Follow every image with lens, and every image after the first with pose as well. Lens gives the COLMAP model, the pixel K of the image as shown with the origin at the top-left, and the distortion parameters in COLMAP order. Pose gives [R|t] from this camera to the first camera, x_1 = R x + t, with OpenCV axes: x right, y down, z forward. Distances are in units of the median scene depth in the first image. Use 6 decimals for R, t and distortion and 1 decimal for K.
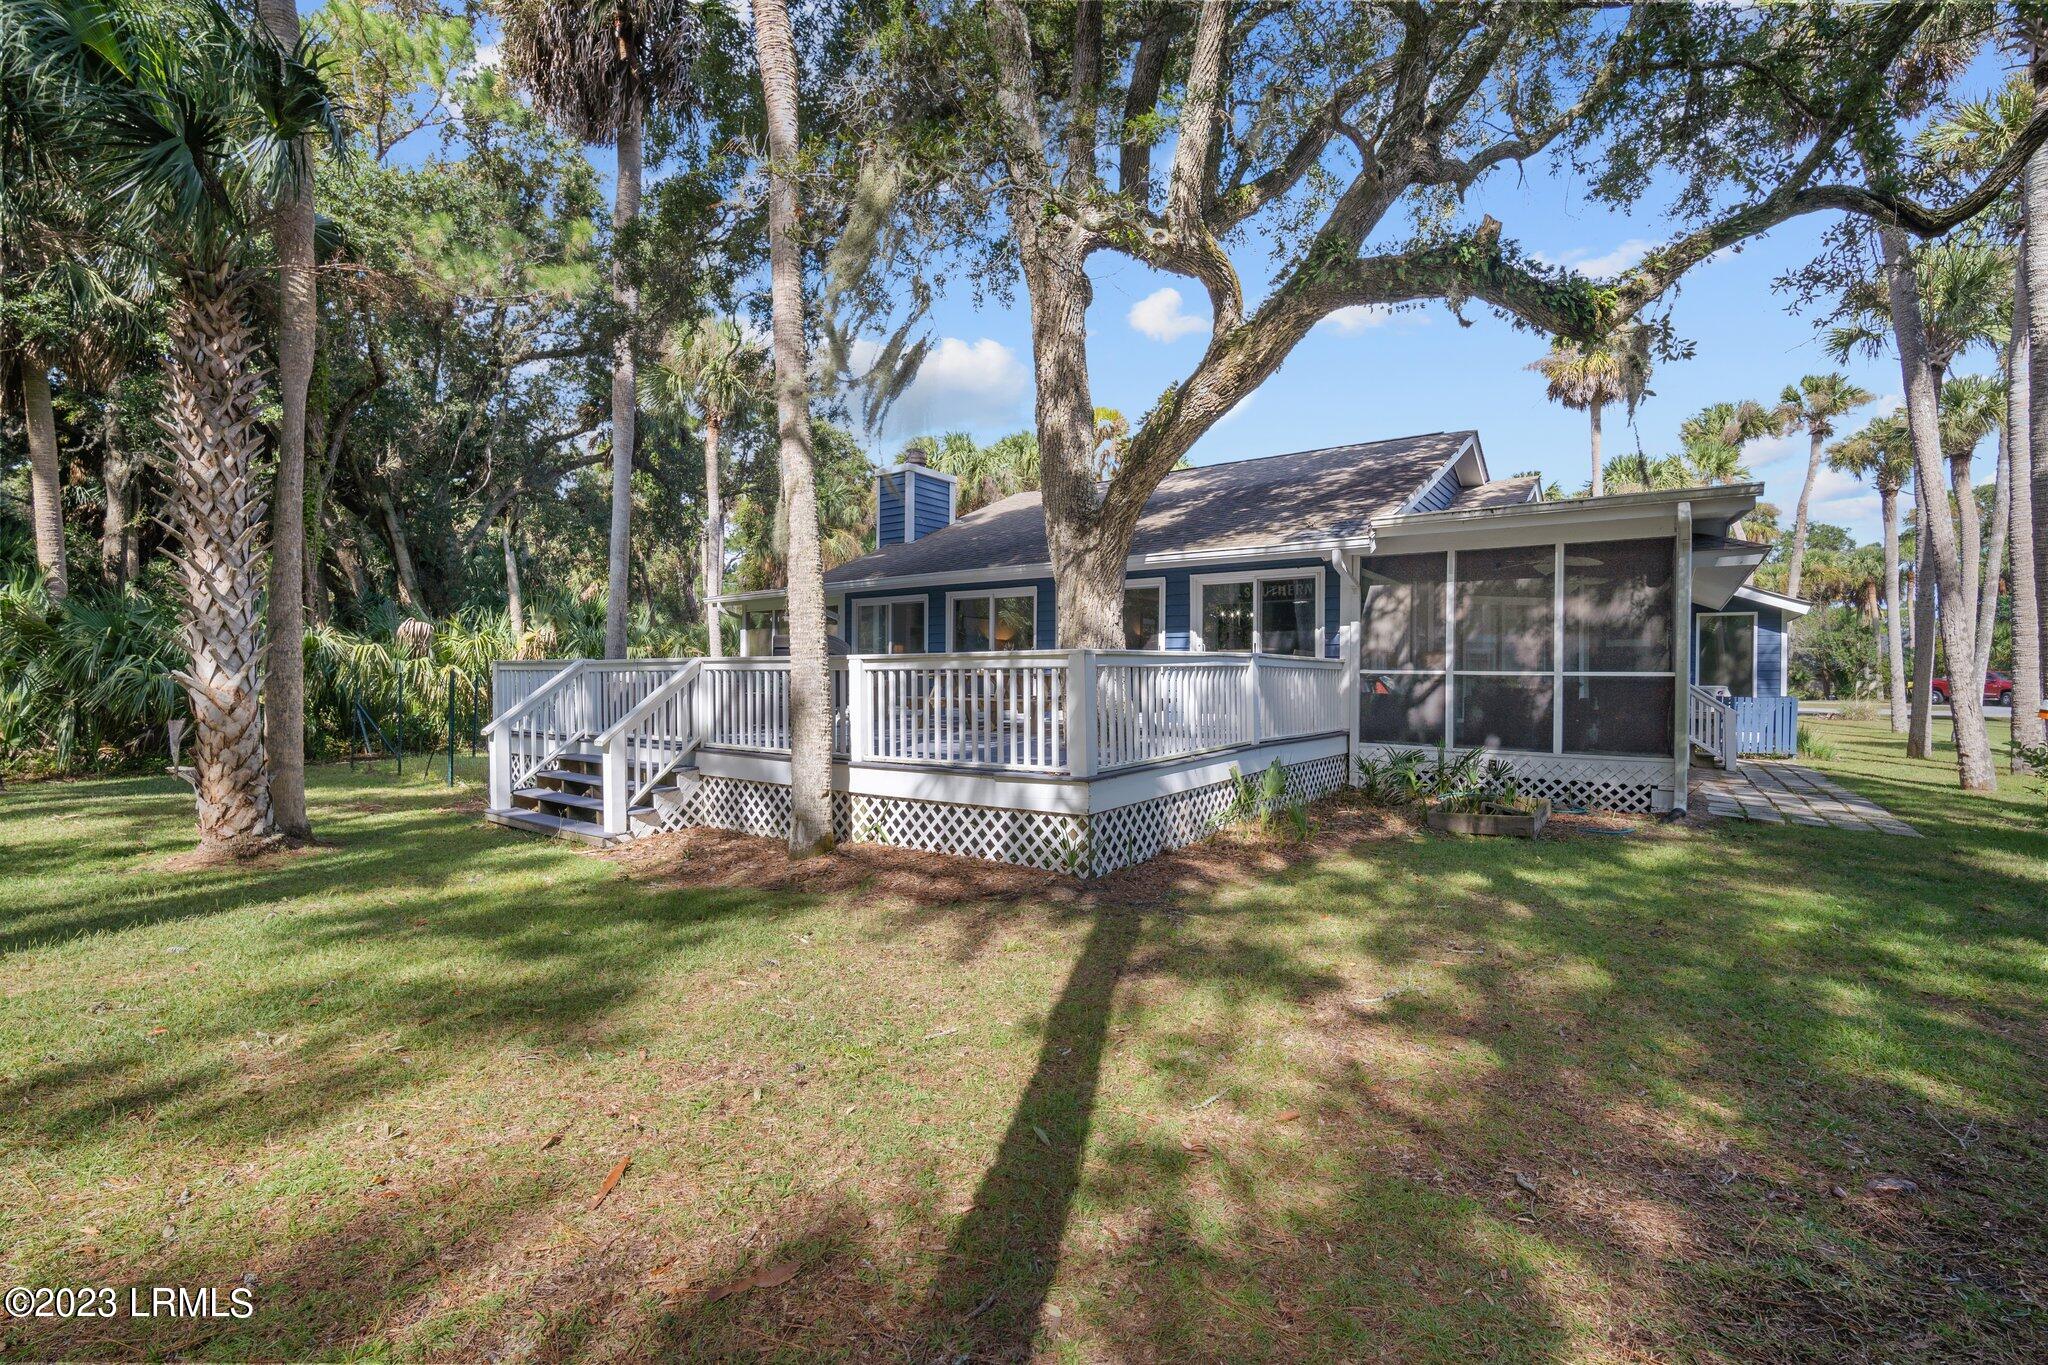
lens RADIAL K [[873.4, 0, 1024.0], [0, 873.4, 682.5], [0, 0, 1]] dist [-0.002656, -0.000306]
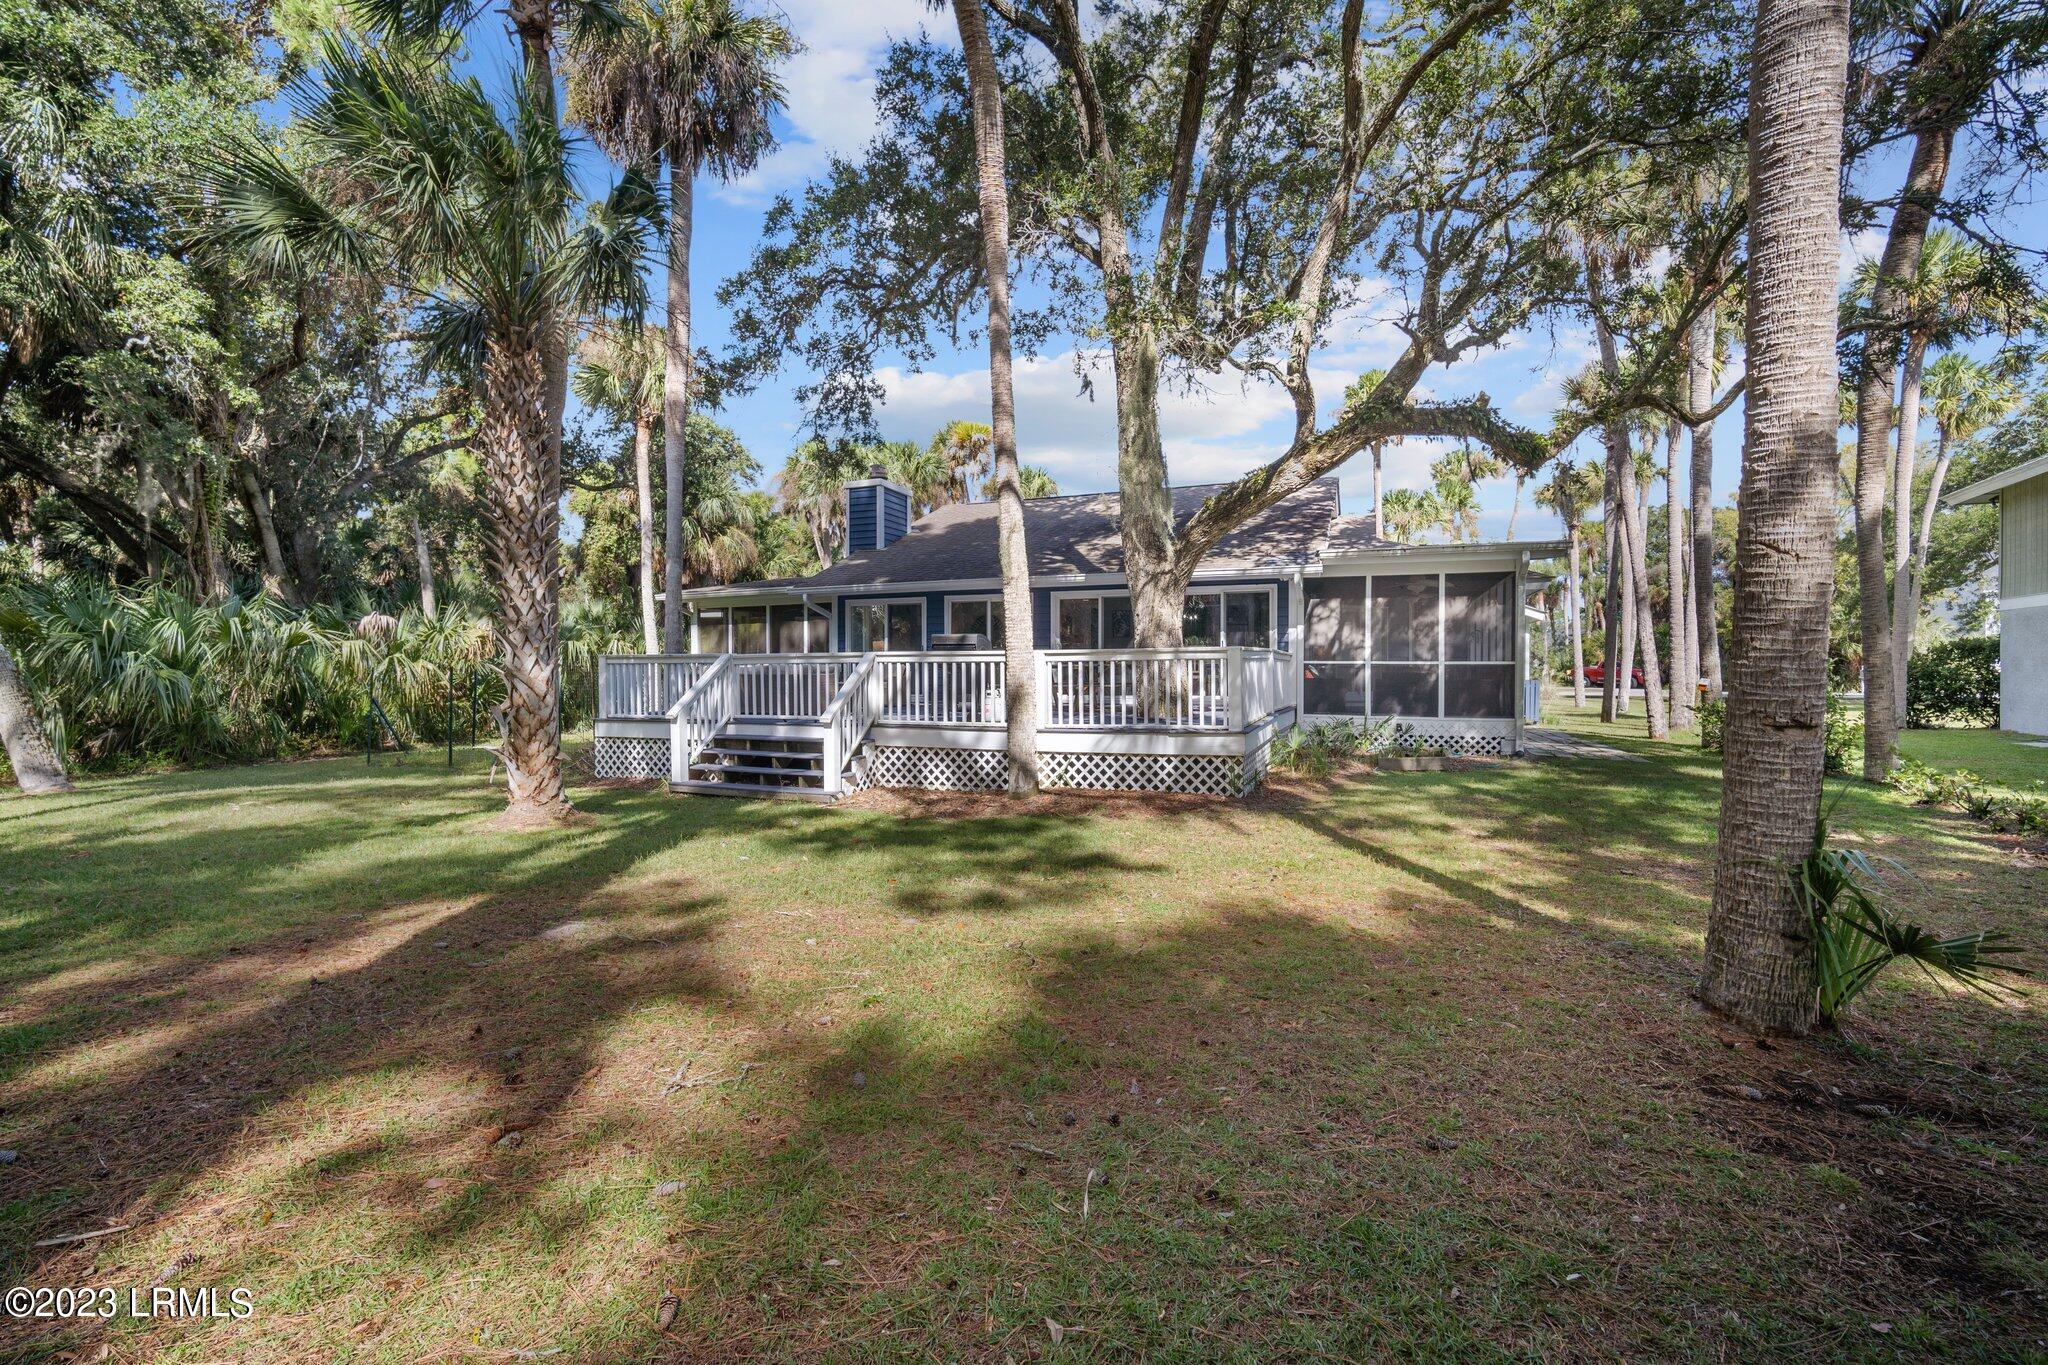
lens RADIAL K [[907.5, 0, 980.2], [0, 907.5, 674.8], [0, 0, 1]] dist [0.000925, 0.000015]
pose [[0.969619, -0.007216, 0.244515, -0.567703], [0.007981, 0.999966, -0.002138, 0.008549], [-0.244492, 0.004025, 0.969643, -0.312647]]
